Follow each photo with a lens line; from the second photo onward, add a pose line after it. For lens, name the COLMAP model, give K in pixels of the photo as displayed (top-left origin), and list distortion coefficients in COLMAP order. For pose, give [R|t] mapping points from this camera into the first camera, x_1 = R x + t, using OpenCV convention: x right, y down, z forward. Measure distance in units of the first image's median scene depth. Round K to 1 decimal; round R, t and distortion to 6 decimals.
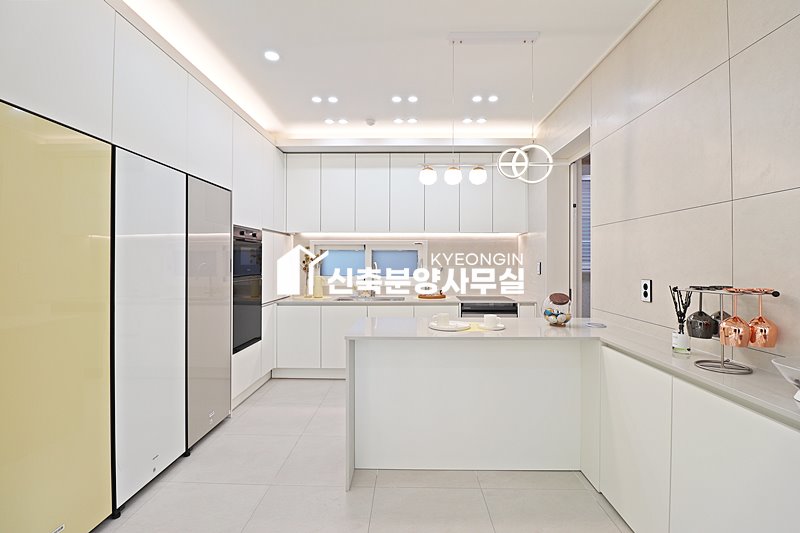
lens RADIAL K [[368.7, 0, 401.9], [0, 368.7, 263.0], [0, 0, 1]] dist [-0.015551, -0.004325]
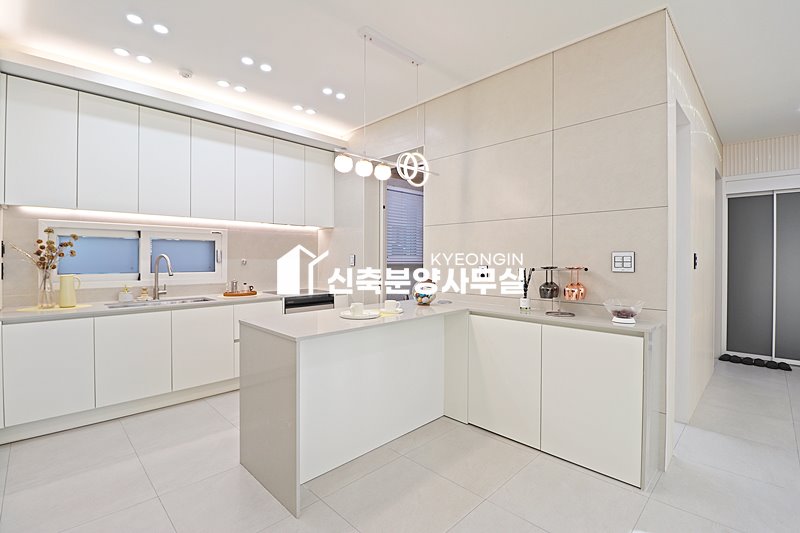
lens RADIAL K [[368.7, 0, 403.8], [0, 368.7, 265.0], [0, 0, 1]] dist [-0.015551, -0.004325]
pose [[0.690330, -0.013125, 0.723376, -0.316752], [0.002681, 0.999875, 0.015583, 0.011045], [-0.723490, -0.008818, 0.690278, 0.126112]]
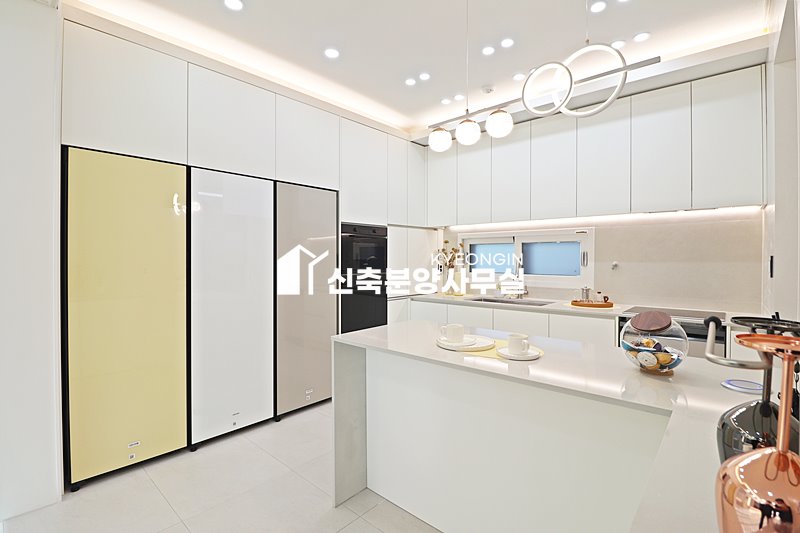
lens RADIAL K [[368.7, 0, 400.3], [0, 368.7, 262.6], [0, 0, 1]] dist [-0.015551, -0.004325]
pose [[0.756701, 0.006671, -0.653727, 0.300092], [-0.001655, 0.999964, 0.008288, 0.004424], [0.653759, -0.005190, 0.756685, 0.228756]]
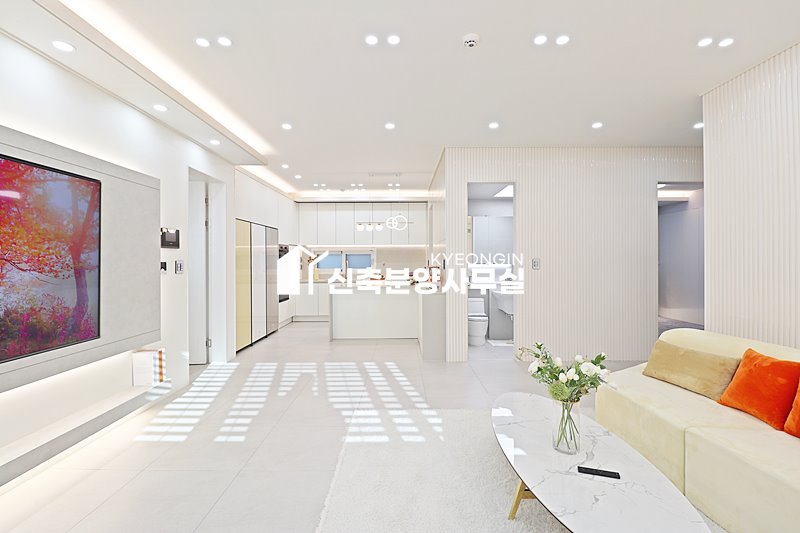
lens RADIAL K [[368.7, 0, 399.5], [0, 368.7, 263.2], [0, 0, 1]] dist [-0.015551, -0.004325]
pose [[0.999917, -0.007707, 0.010291, 0.193422], [0.007694, 0.999970, 0.001343, 0.010545], [-0.010301, -0.001264, 0.999946, -0.959776]]
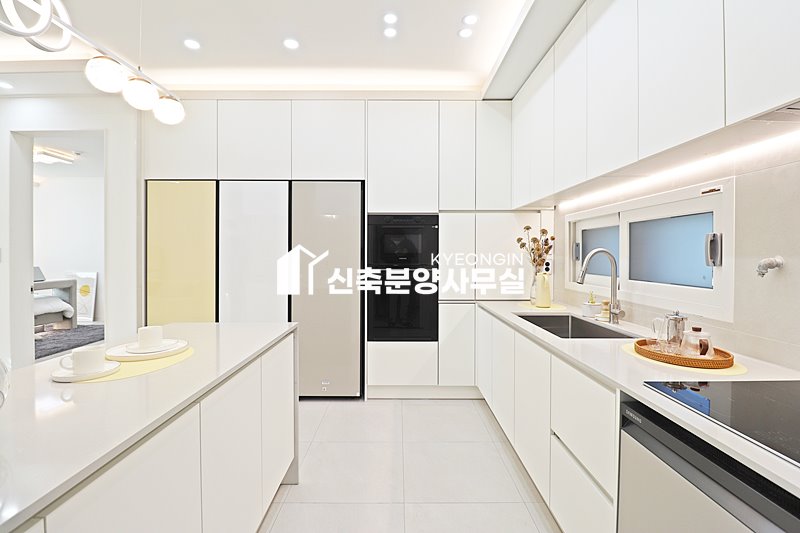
lens RADIAL K [[368.7, 0, 400.3], [0, 368.7, 261.1], [0, 0, 1]] dist [-0.015551, -0.004325]
pose [[0.021447, 0.016204, -0.999639, 0.435838], [-0.005807, 0.999854, 0.016083, 0.008503], [0.999753, 0.005460, 0.021538, 0.837407]]
